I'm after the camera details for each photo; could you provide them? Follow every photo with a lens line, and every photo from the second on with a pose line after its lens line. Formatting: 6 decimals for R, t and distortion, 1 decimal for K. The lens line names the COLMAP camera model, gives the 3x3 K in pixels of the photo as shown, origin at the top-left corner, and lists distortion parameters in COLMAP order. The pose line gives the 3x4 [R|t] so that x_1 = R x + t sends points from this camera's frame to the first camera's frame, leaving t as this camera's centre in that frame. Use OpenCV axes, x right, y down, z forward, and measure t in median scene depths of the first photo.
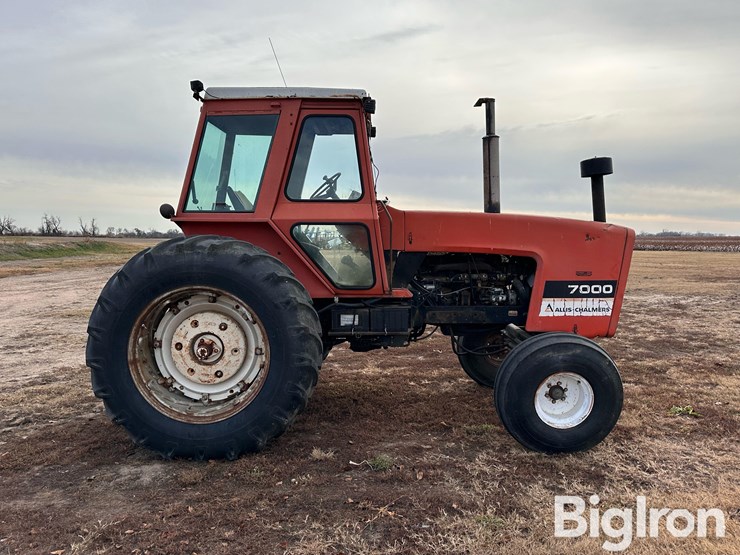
lens RADIAL K [[585.2, 0, 368.3], [0, 585.2, 283.6], [0, 0, 1]] dist [0.064942, -0.124018]
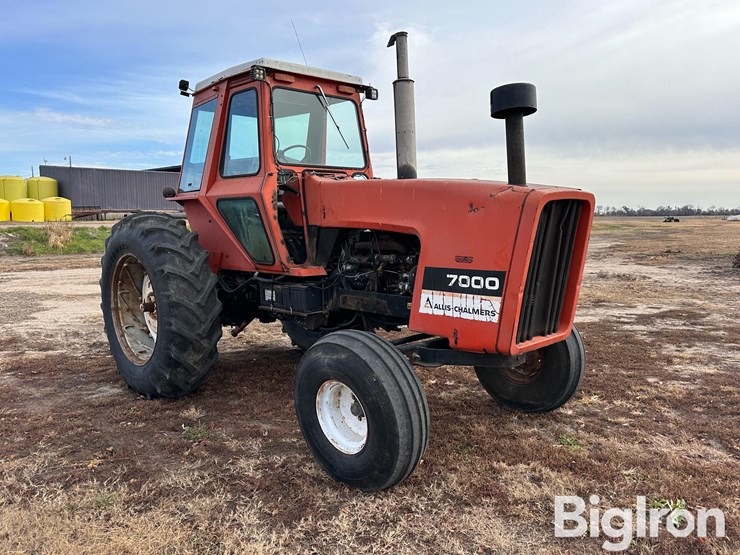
lens RADIAL K [[585.2, 0, 368.3], [0, 585.2, 283.6], [0, 0, 1]] dist [0.064942, -0.124018]
pose [[0.694759, 0.073681, -0.715459, 0.792541], [-0.047684, 0.997269, 0.056399, -0.021879], [0.717660, -0.005068, 0.696375, 0.426341]]
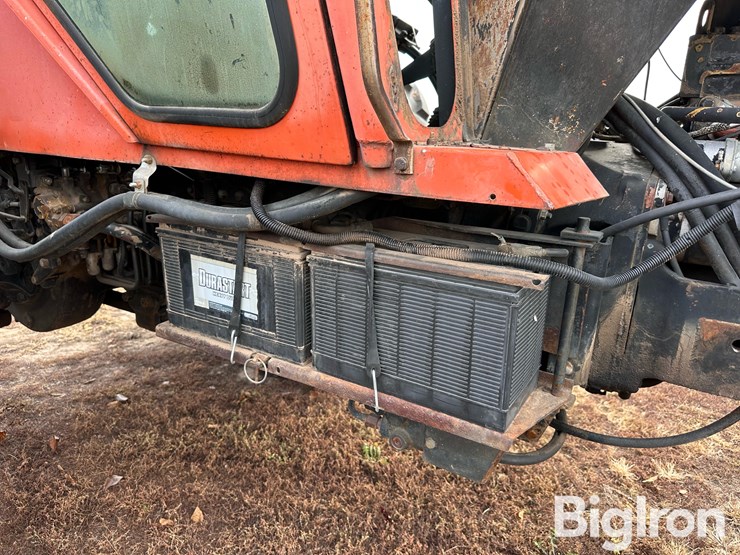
lens RADIAL K [[591.1, 0, 370.0], [0, 591.1, 277.5], [0, 0, 1]] dist [0.066557, -0.101947]
pose [[0.852469, 0.183833, -0.489390, 0.107605], [-0.084296, 0.972219, 0.218366, 0.011107], [0.515938, -0.144896, 0.844283, 0.855156]]
